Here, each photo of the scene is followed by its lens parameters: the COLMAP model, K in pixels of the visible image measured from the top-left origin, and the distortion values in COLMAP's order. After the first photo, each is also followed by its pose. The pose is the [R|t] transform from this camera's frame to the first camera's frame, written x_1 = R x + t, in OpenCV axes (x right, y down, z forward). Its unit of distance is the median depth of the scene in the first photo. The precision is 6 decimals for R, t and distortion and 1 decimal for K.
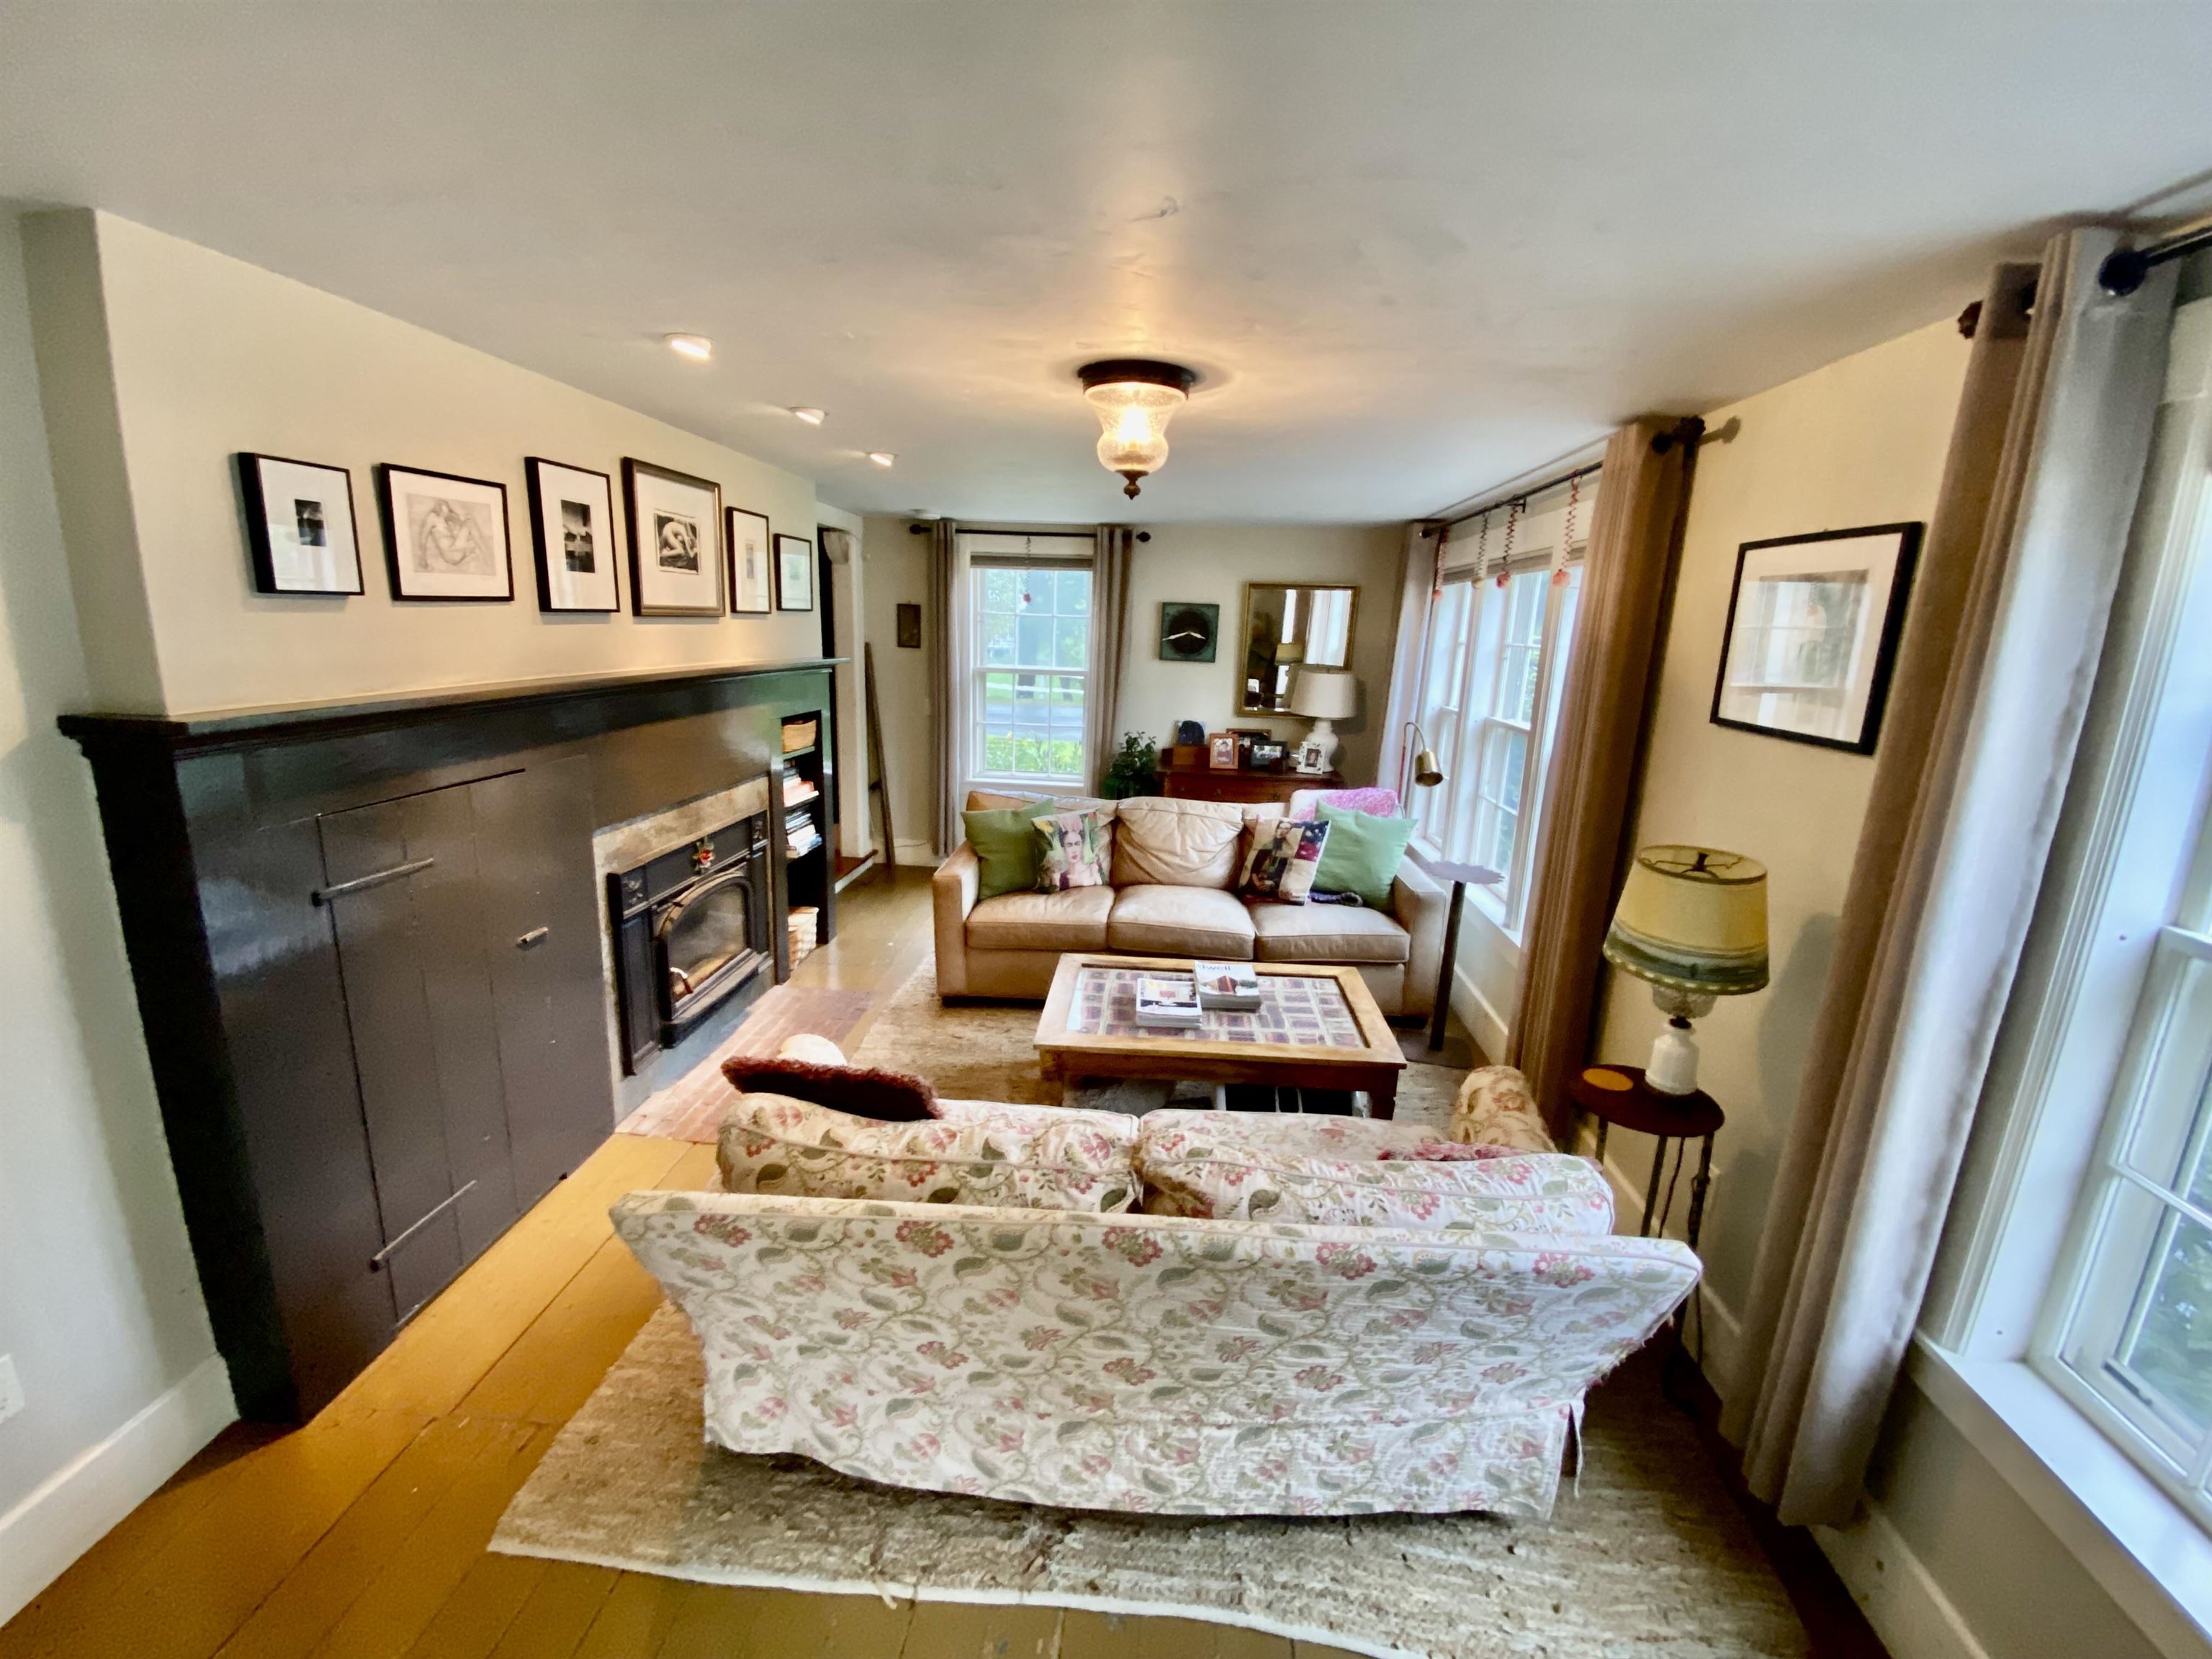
lens RADIAL K [[876.8, 0, 1112.1], [0, 876.8, 813.2], [0, 0, 1]] dist [0.021259, 0.000037]
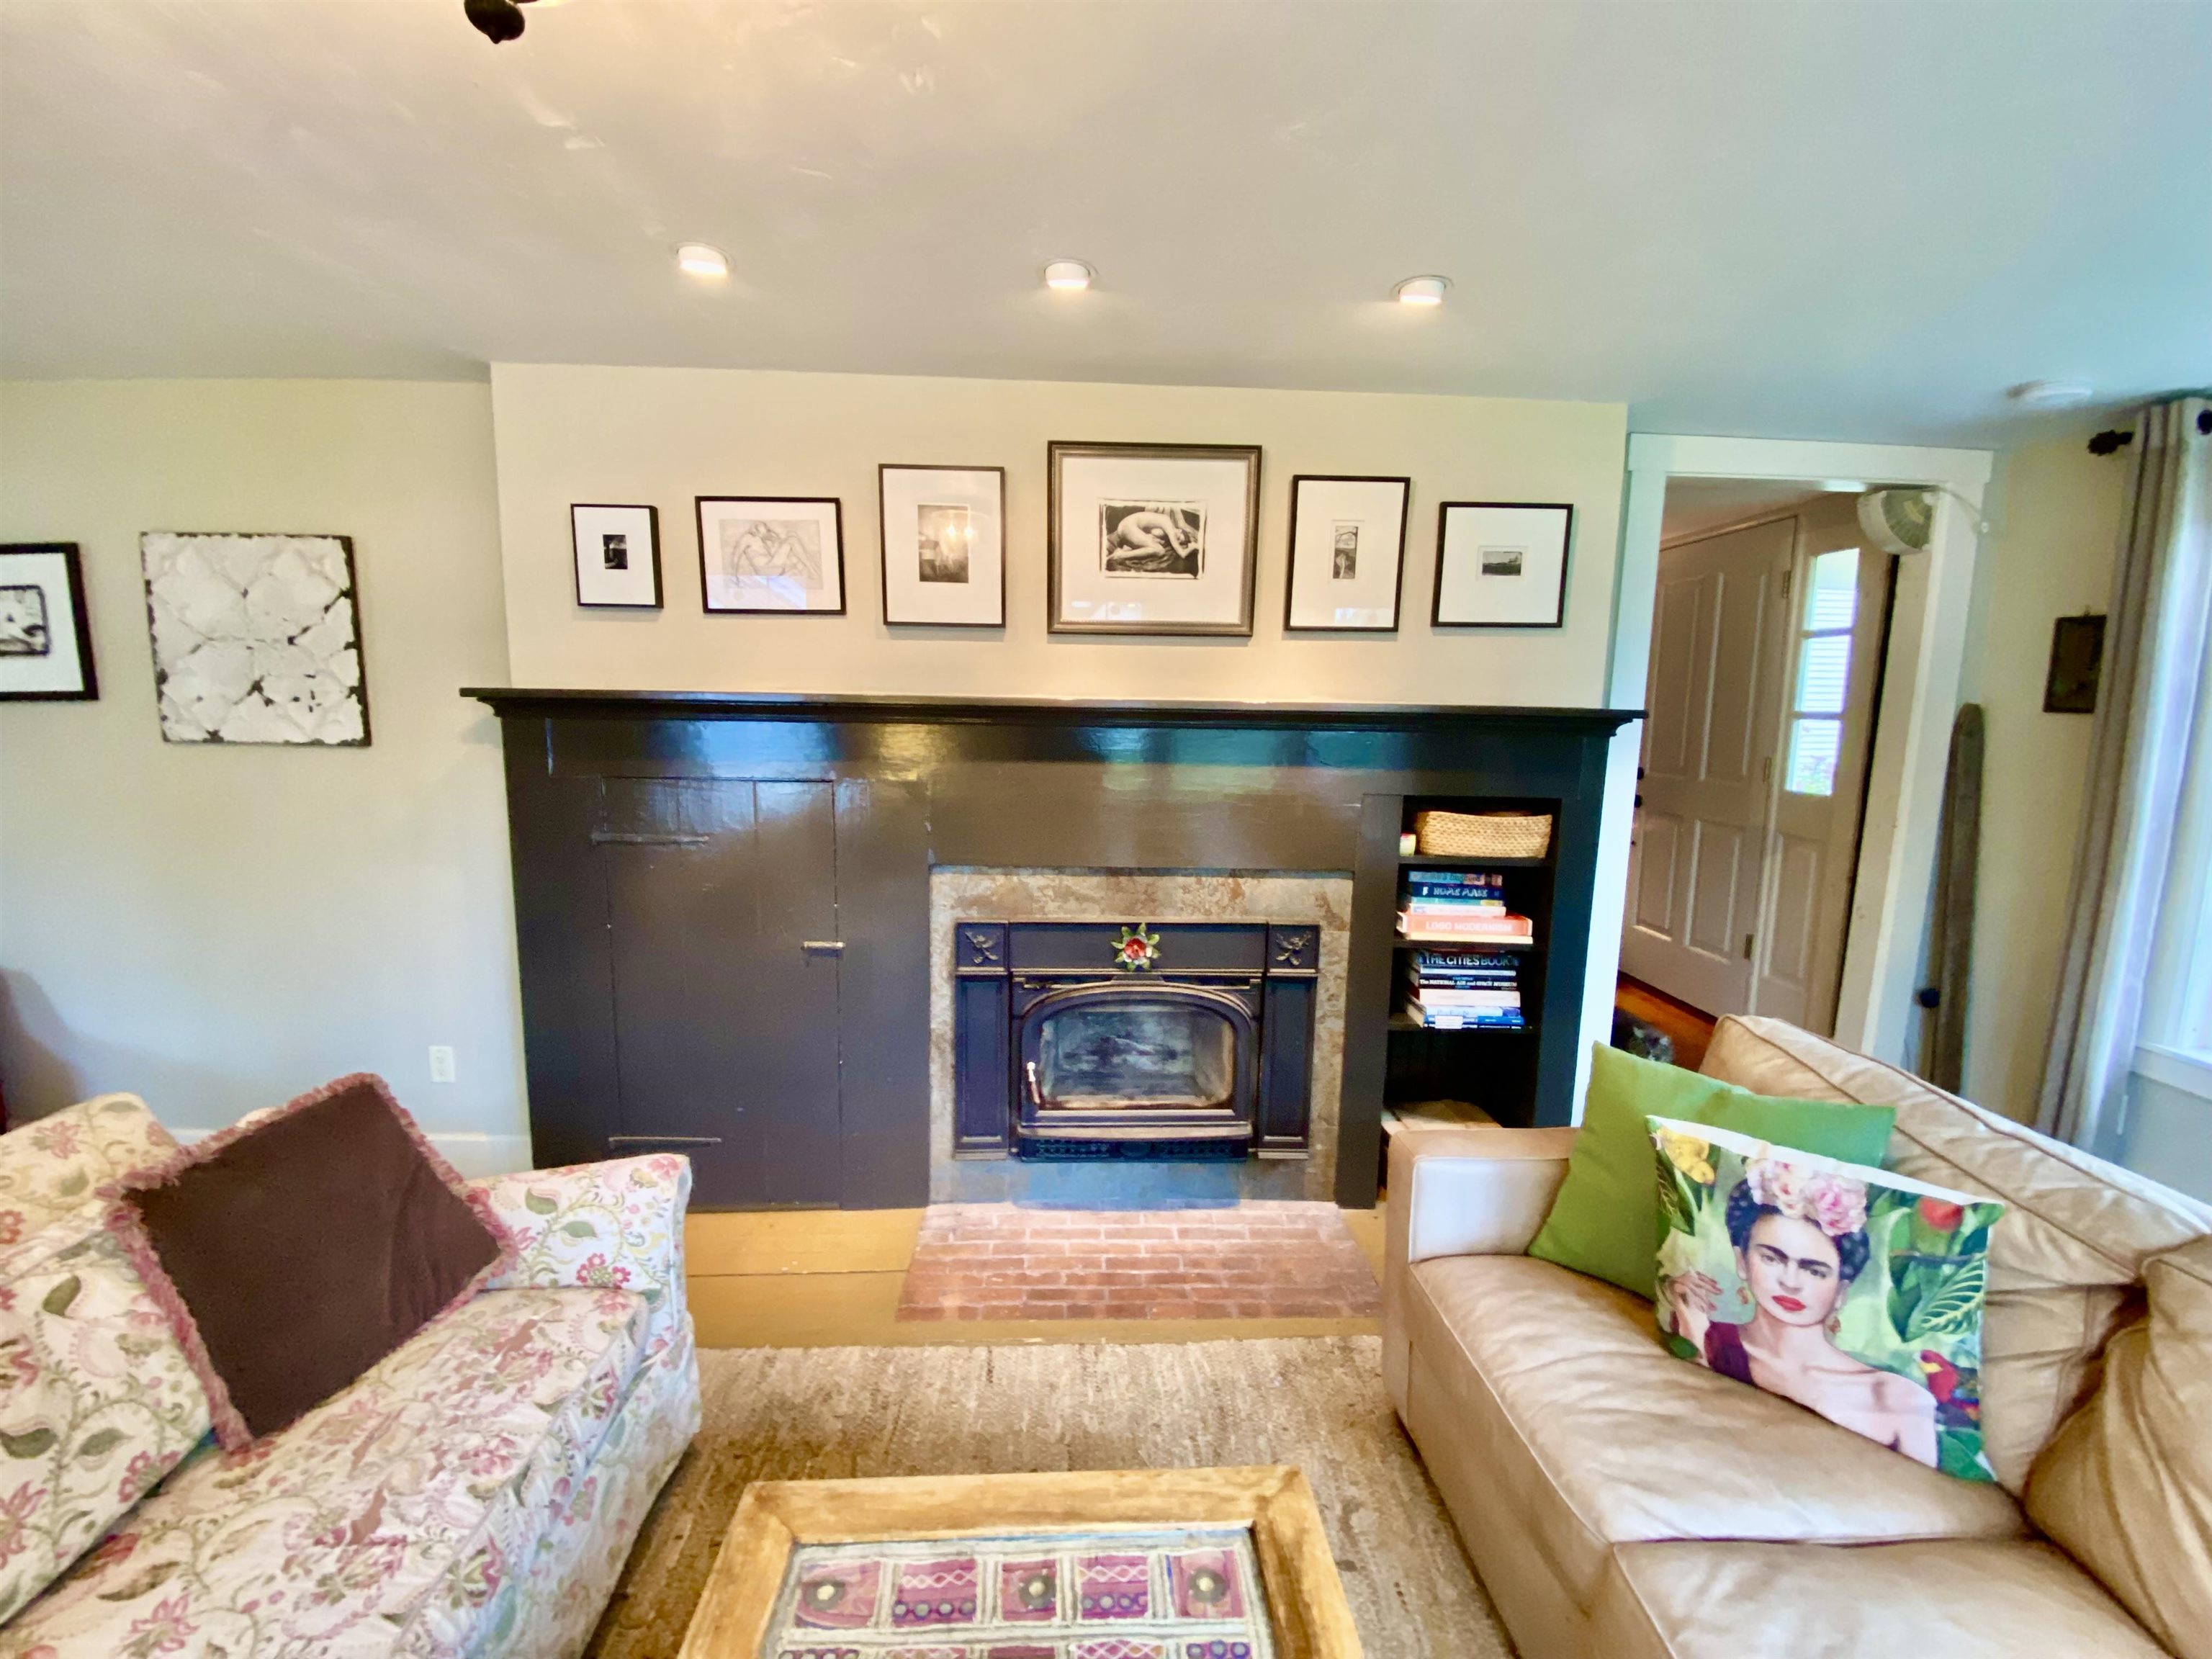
lens RADIAL K [[876.8, 0, 1106.5], [0, 876.8, 833.7], [0, 0, 1]] dist [0.021259, 0.000037]
pose [[0.144387, 0.119354, -0.982297, 0.293450], [-0.224346, 0.970797, 0.084980, -0.116099], [0.963754, 0.208104, 0.166947, 0.911346]]
